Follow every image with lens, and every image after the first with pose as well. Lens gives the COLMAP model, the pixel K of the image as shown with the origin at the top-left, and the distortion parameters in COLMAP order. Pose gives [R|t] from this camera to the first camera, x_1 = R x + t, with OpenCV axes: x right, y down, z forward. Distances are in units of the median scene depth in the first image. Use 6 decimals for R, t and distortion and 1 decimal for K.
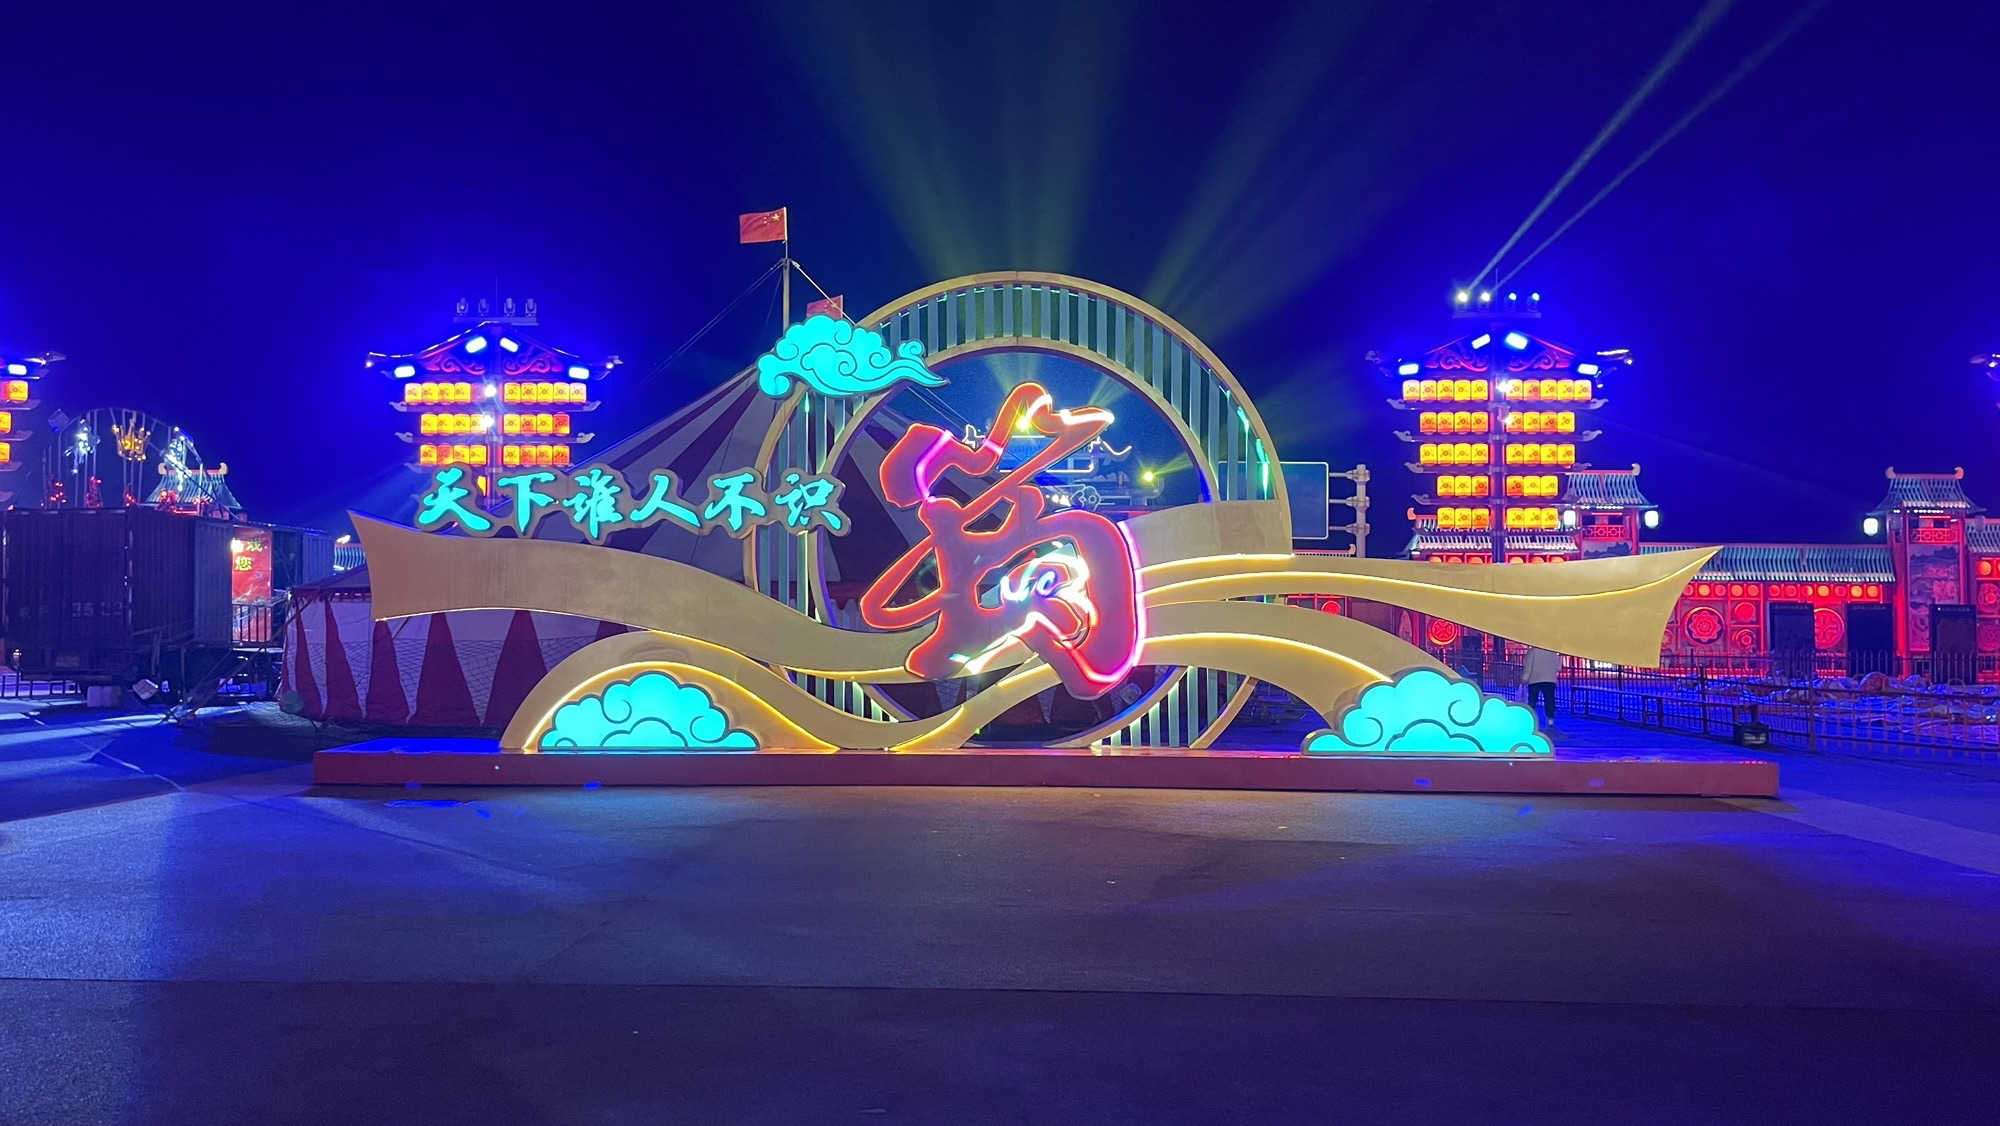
lens RADIAL K [[1549.1, 0, 1000.0], [0, 1549.1, 563.0], [0, 0, 1]] dist [0.009314, 0.003468]
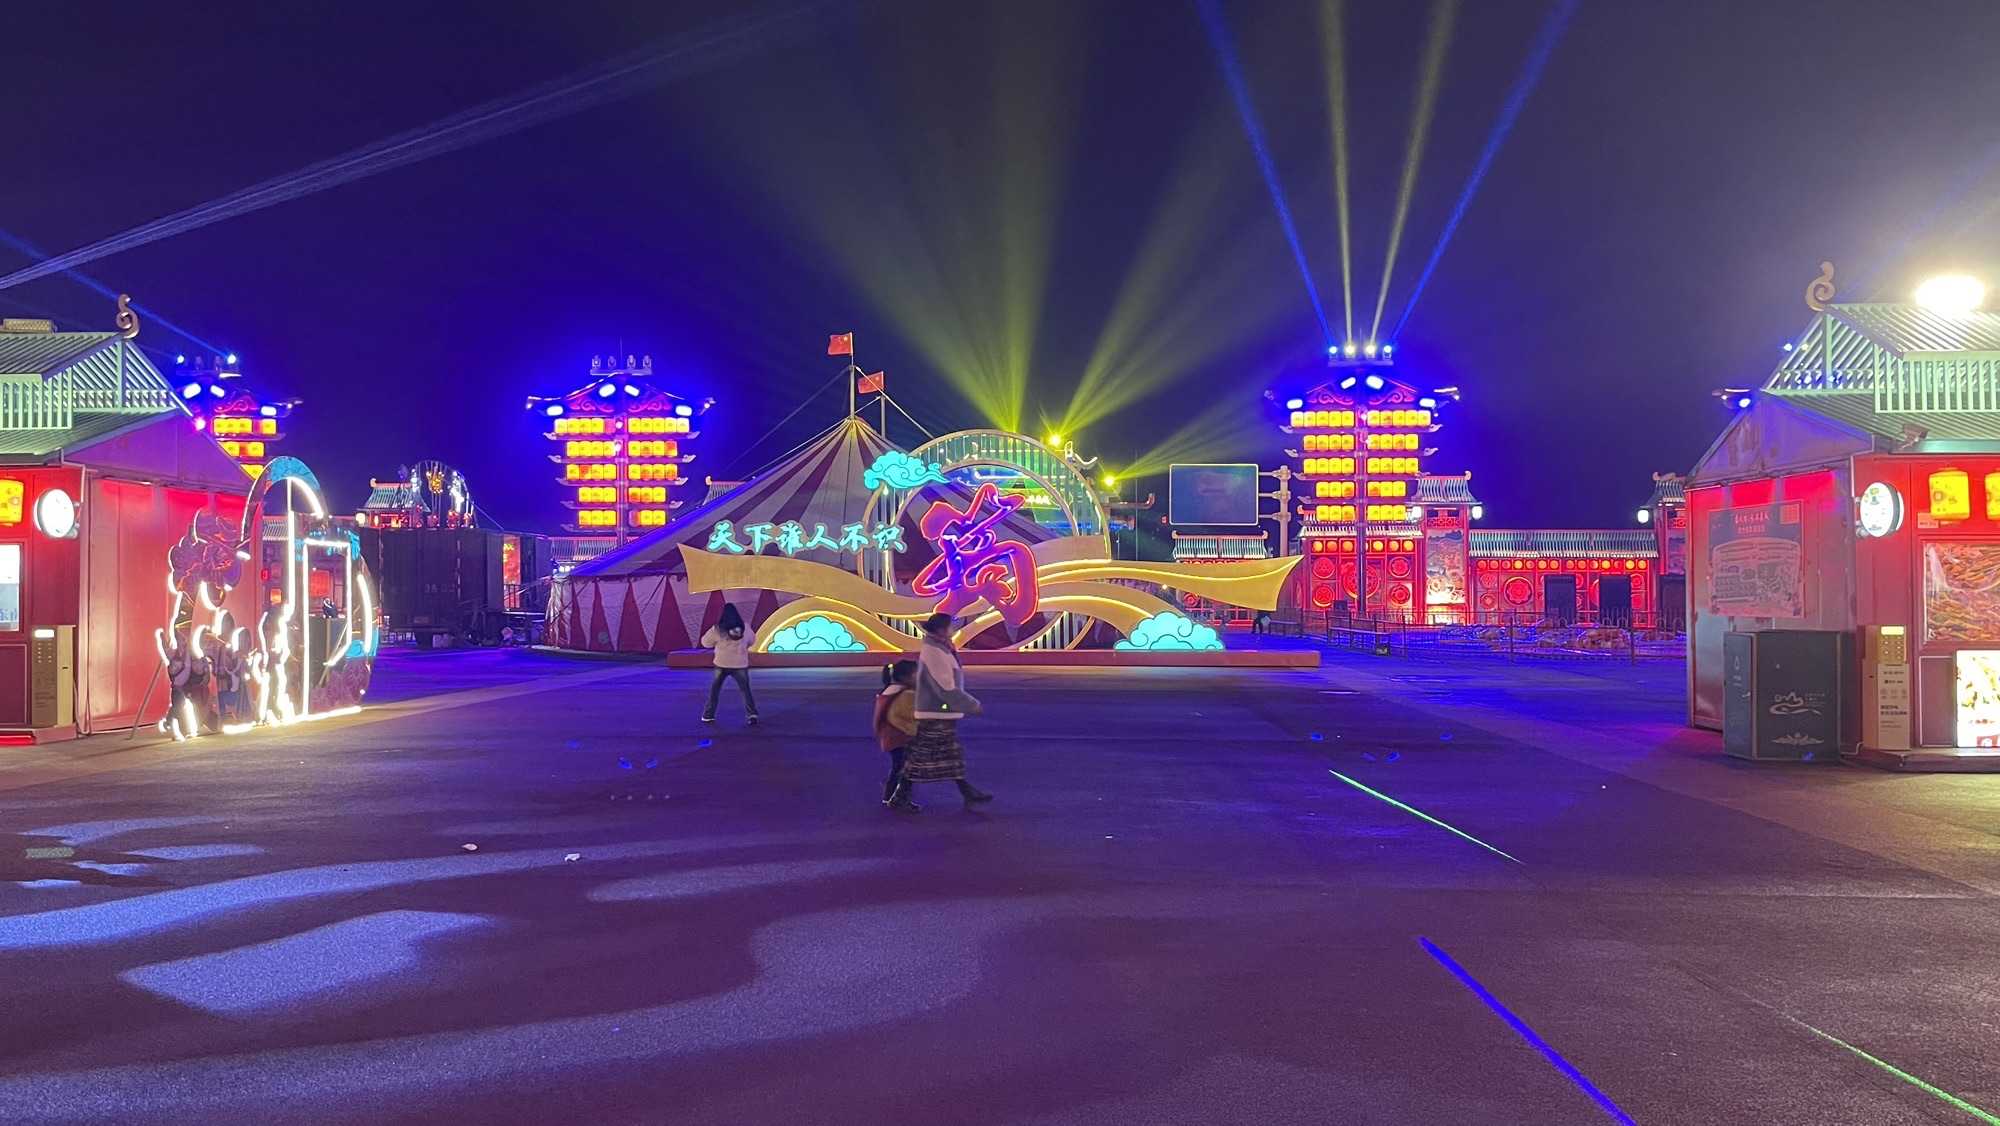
lens RADIAL K [[1549.1, 0, 1000.0], [0, 1549.1, 563.0], [0, 0, 1]] dist [0.009314, 0.003468]
pose [[0.999931, -0.007540, -0.008961, 0.016254], [0.007709, 0.999790, 0.019011, -0.013462], [0.008816, -0.019078, 0.999779, -0.360723]]
